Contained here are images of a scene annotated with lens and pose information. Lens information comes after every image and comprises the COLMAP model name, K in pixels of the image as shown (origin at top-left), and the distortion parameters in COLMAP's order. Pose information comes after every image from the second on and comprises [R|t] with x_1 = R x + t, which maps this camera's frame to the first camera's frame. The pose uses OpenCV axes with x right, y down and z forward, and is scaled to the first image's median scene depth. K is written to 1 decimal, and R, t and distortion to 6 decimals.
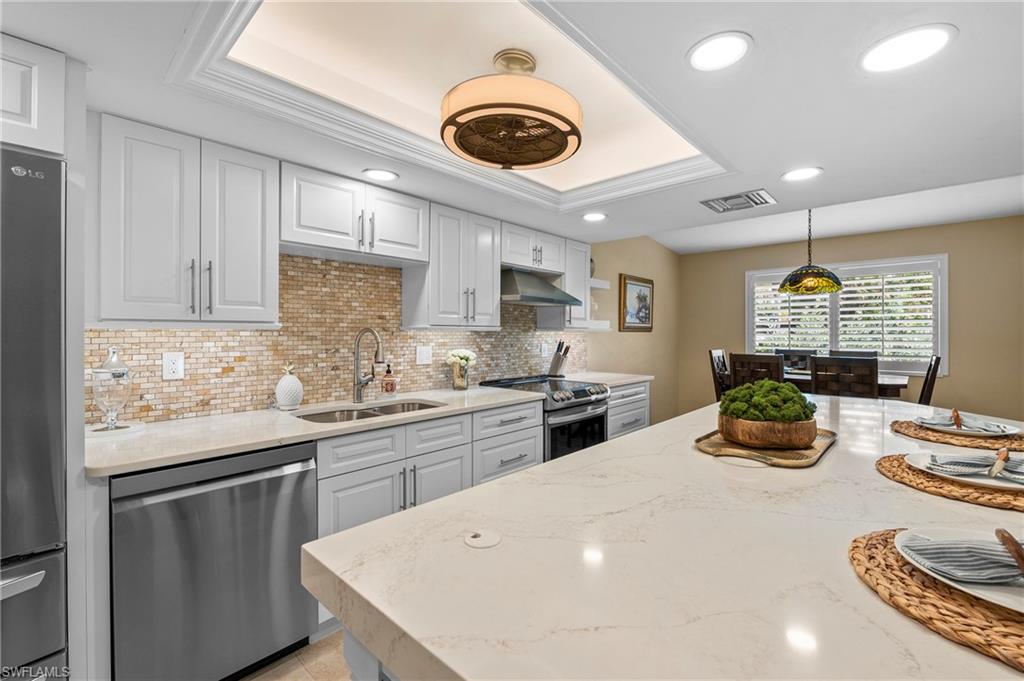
lens RADIAL K [[434.0, 0, 517.9], [0, 434.0, 332.1], [0, 0, 1]] dist [-0.007799, -0.000619]
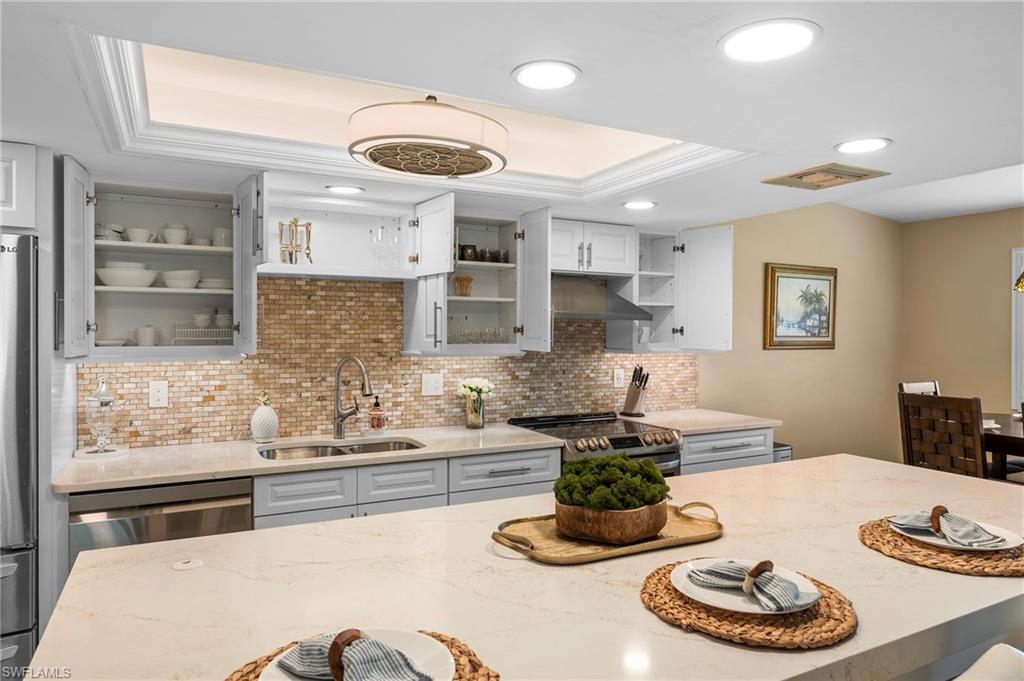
lens RADIAL K [[646.7, 0, 517.3], [0, 646.7, 332.3], [0, 0, 1]] dist [-0.003111, 0.002474]
pose [[0.940452, 0.004438, -0.339899, 0.380646], [-0.003087, 0.999985, 0.004516, -0.056469], [0.339914, -0.003198, 0.940451, -0.117667]]
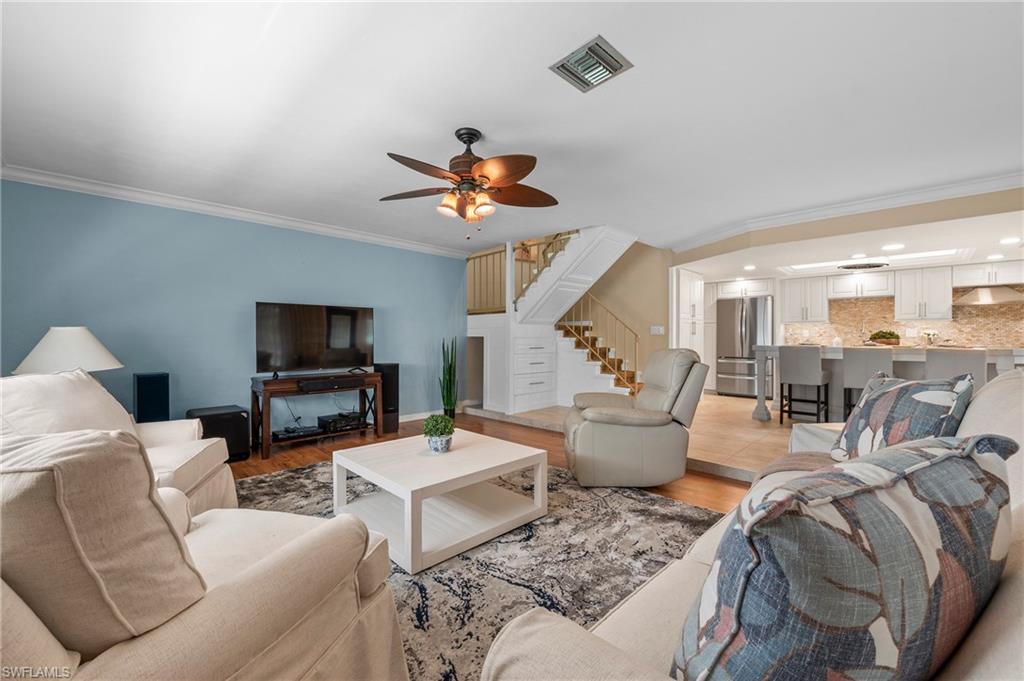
lens RADIAL K [[415.3, 0, 517.8], [0, 415.3, 340.4], [0, 0, 1]] dist [-0.006310, -0.000515]
pose [[-0.036361, 0.003109, -0.999334, 2.131695], [-0.001332, 0.999994, 0.003159, 0.093032], [0.999338, 0.001446, -0.036357, -1.029736]]
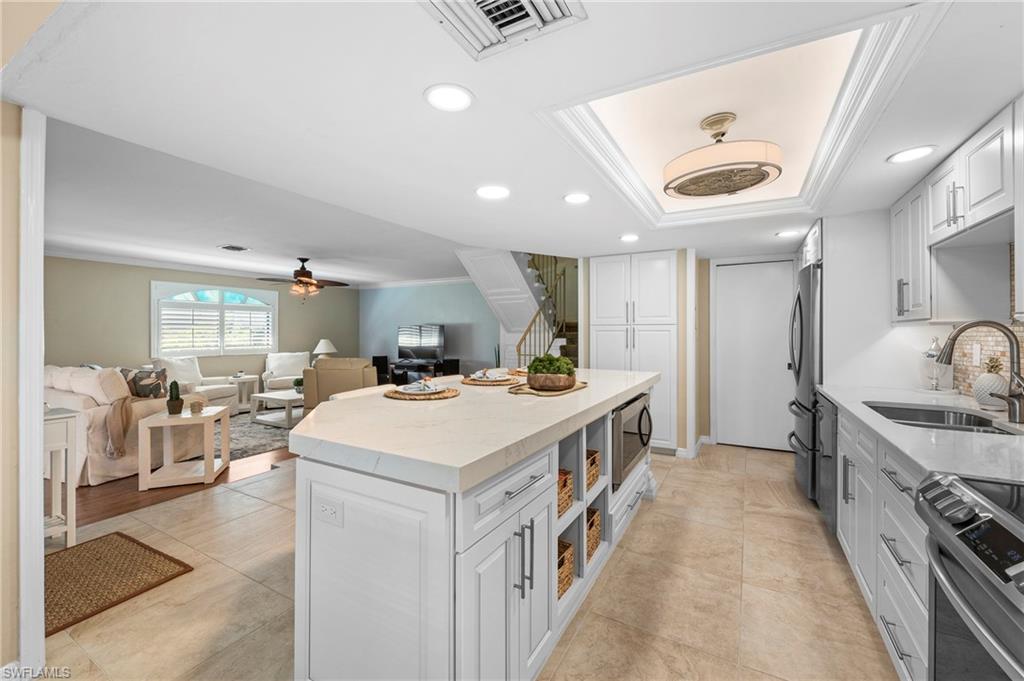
lens RADIAL K [[416.0, 0, 516.4], [0, 416.0, 330.7], [0, 0, 1]] dist [-0.006695, -0.000285]
pose [[-0.972520, -0.002178, -0.232808, 0.546395], [-0.001668, 0.999996, -0.002388, 0.008503], [0.232812, -0.001934, -0.972520, 1.297488]]
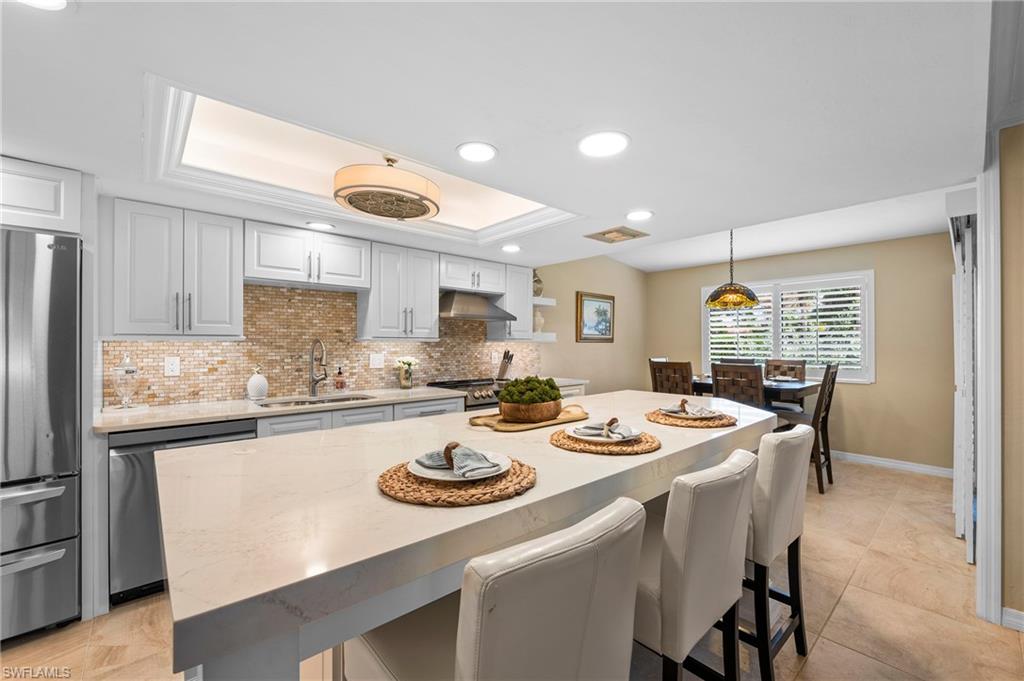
lens RADIAL K [[415.3, 0, 517.8], [0, 415.3, 340.4], [0, 0, 1]] dist [-0.006310, -0.000515]
pose [[0.995548, -0.001592, -0.094247, 0.325364], [0.000929, 0.999975, -0.007077, 0.002043], [0.094256, 0.006958, 0.995524, -0.173819]]
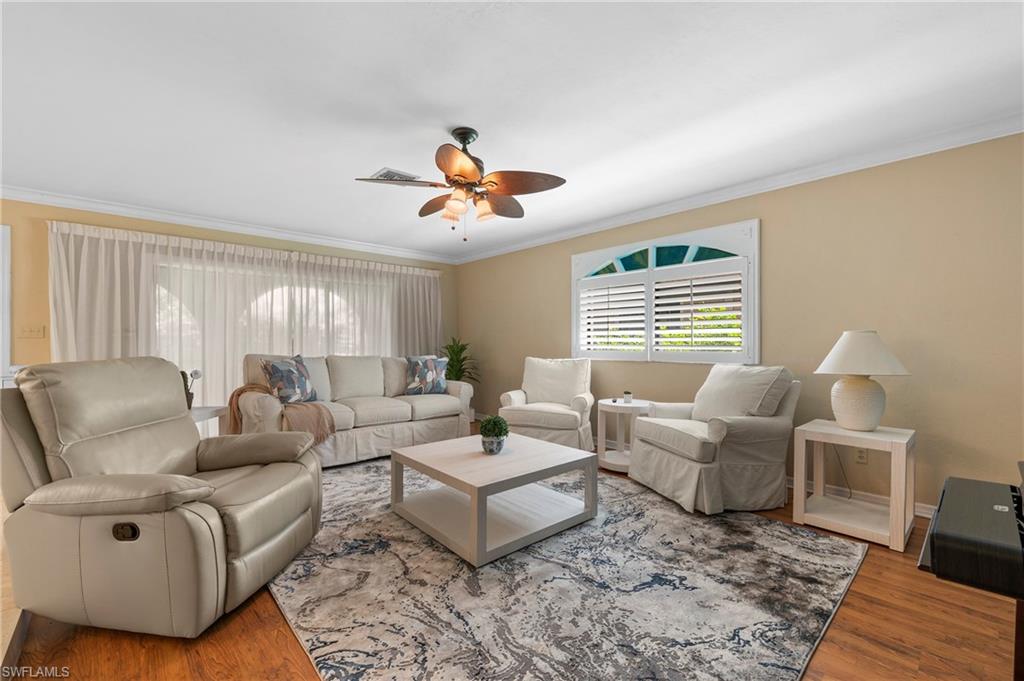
lens RADIAL K [[427.4, 0, 512.0], [0, 427.4, 340.5], [0, 0, 1]] dist [0.000835, 0.000024]
pose [[0.089999, 0.002982, 0.995937, 0.174999], [0.001355, 0.999994, -0.003117, 0.091191], [-0.995941, 0.001630, 0.089994, -1.373334]]
